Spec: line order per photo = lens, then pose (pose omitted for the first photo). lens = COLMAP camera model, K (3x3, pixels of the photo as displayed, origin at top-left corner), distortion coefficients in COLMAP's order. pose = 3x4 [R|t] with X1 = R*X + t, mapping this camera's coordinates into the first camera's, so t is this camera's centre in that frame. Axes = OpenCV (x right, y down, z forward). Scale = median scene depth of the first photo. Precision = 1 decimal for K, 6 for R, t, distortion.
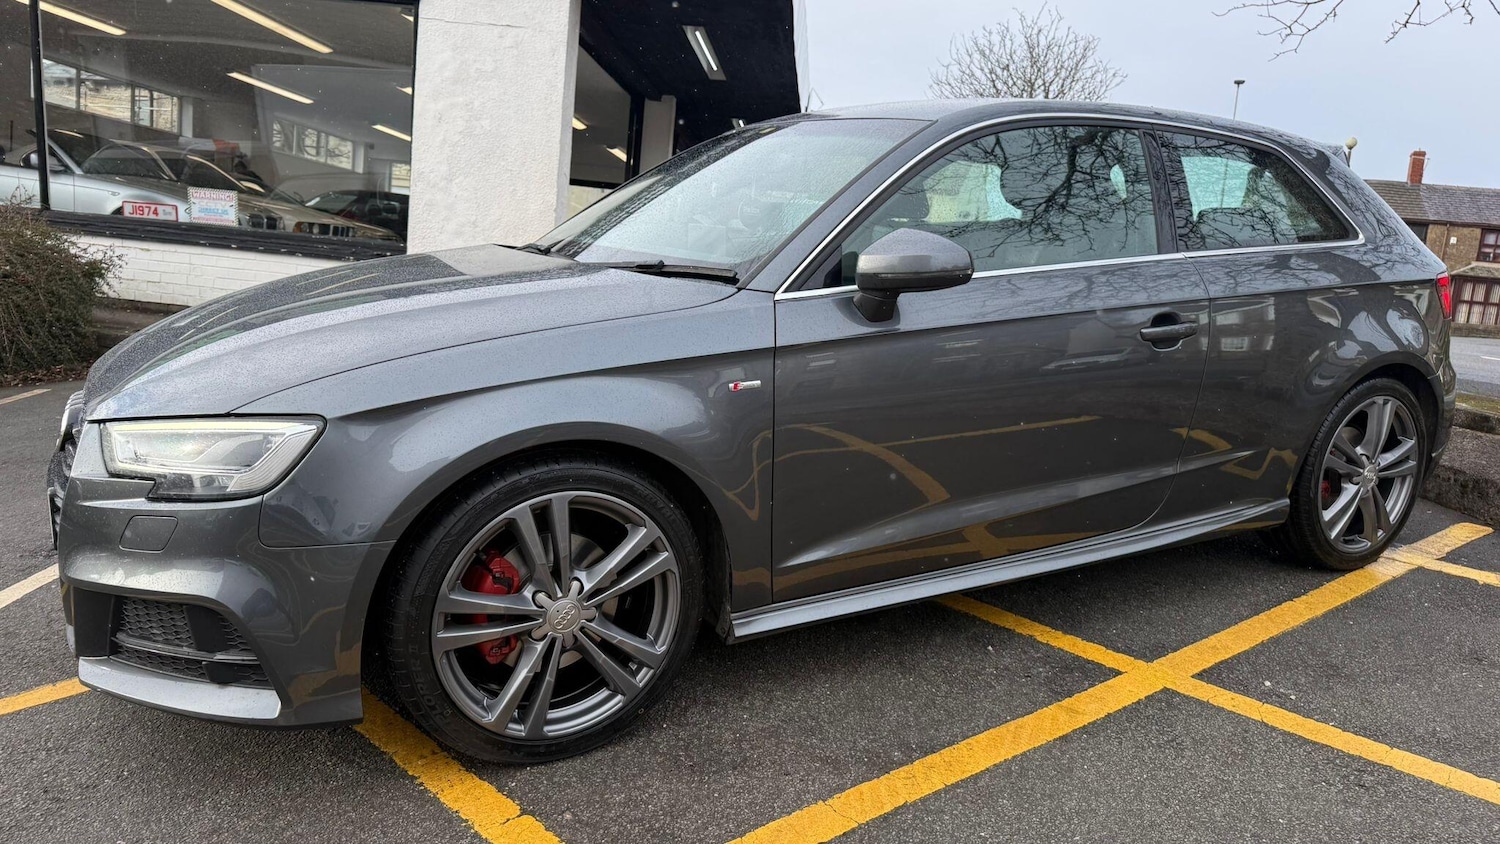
lens RADIAL K [[1040.6, 0, 745.5], [0, 1040.6, 422.3], [0, 0, 1]] dist [0.018042, -0.025951]
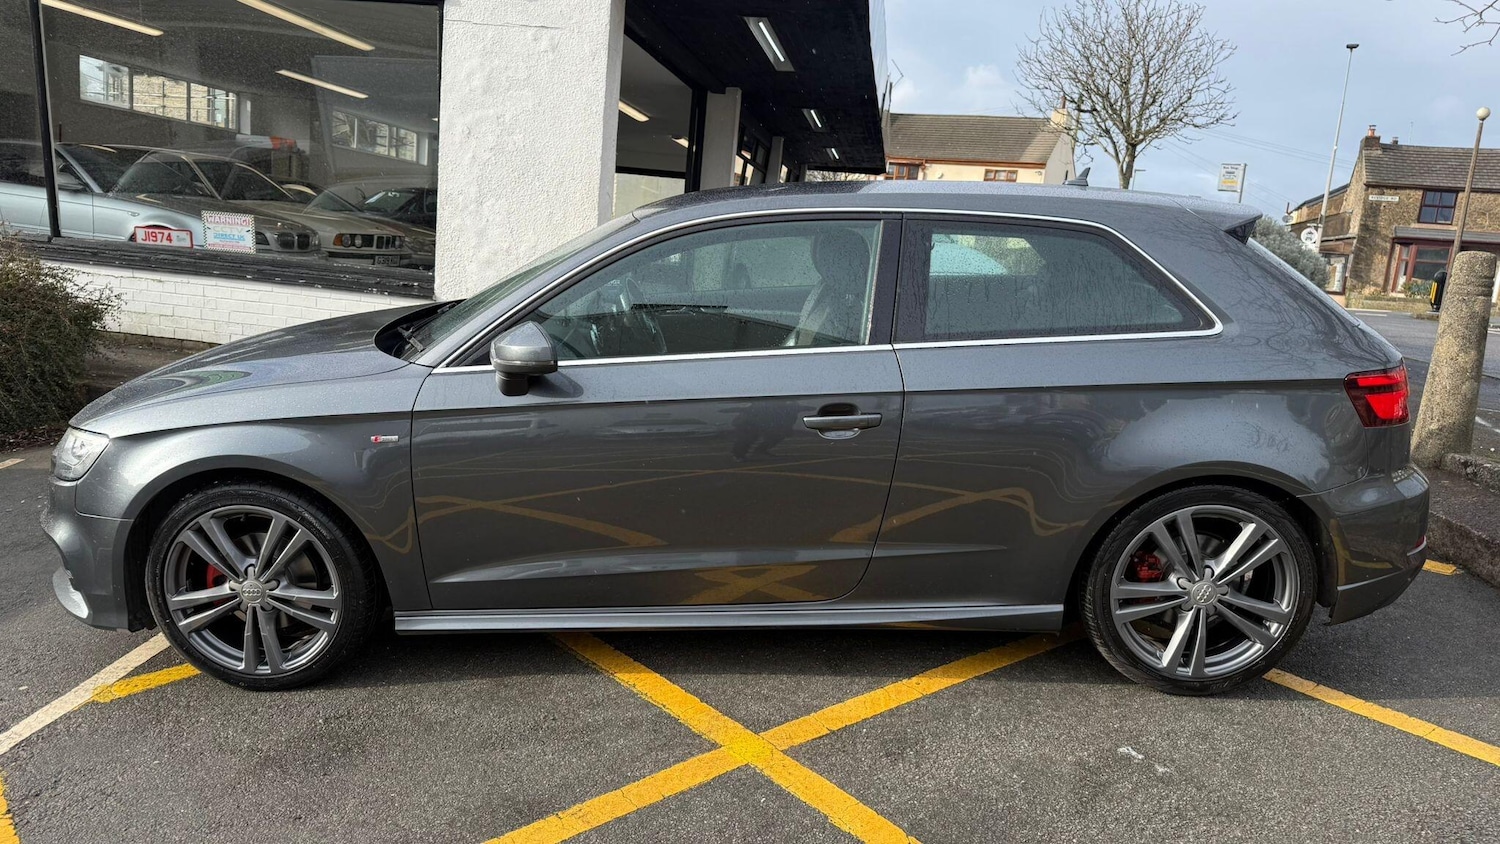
lens RADIAL K [[1040.6, 0, 746.6], [0, 1040.6, 420.3], [0, 0, 1]] dist [0.018042, -0.025951]
pose [[0.997383, 0.004202, -0.072178, 0.012011], [-0.002489, 0.999713, 0.023806, -0.084348], [0.072258, -0.023564, 0.997108, 0.152387]]
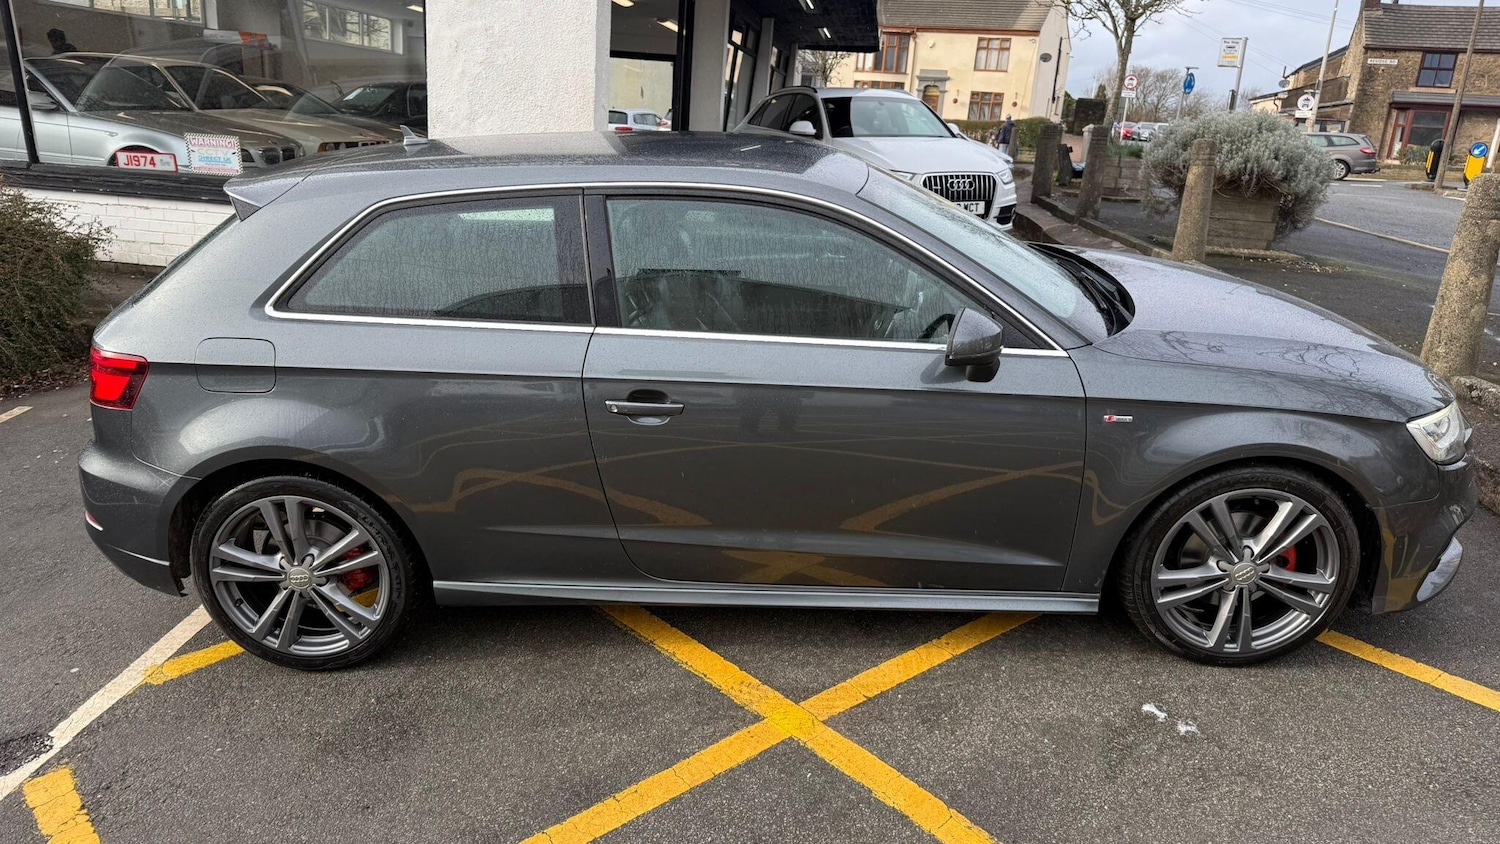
lens RADIAL K [[1040.6, 0, 755.0], [0, 1040.6, 413.5], [0, 0, 1]] dist [0.018042, -0.025951]
pose [[0.998281, -0.015026, -0.056653, -0.003935], [0.022452, 0.990888, 0.132808, -0.125004], [0.054141, -0.133851, 0.989521, 0.151233]]
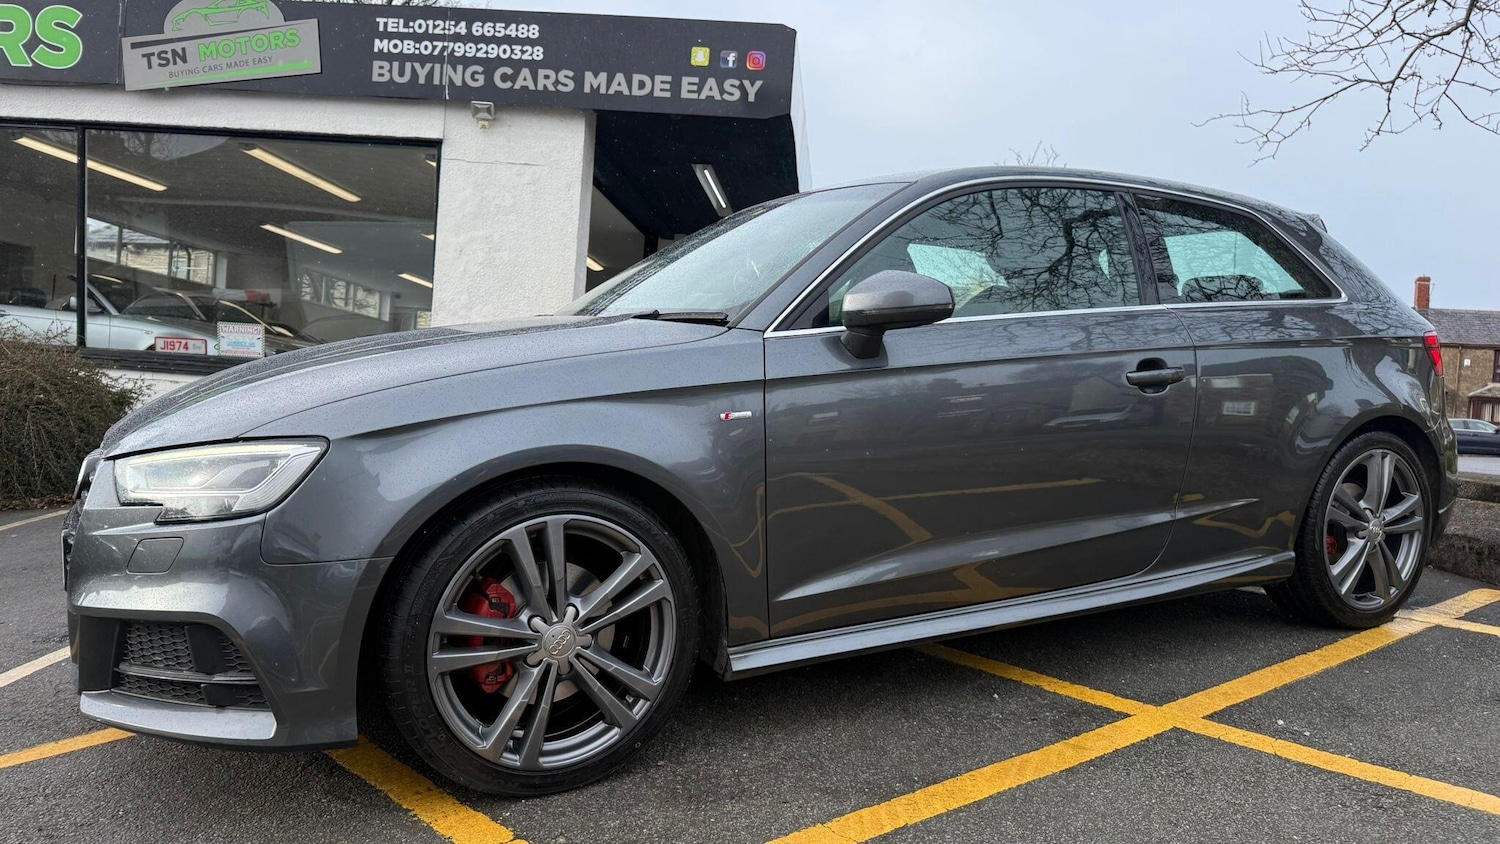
lens RADIAL K [[1040.6, 0, 741.5], [0, 1040.6, 427.5], [0, 0, 1]] dist [0.018042, -0.025951]
pose [[0.999497, -0.024069, -0.020631, 0.008297], [0.021131, 0.990975, -0.132369, 0.035639], [0.023631, 0.131867, 0.990986, -0.006334]]
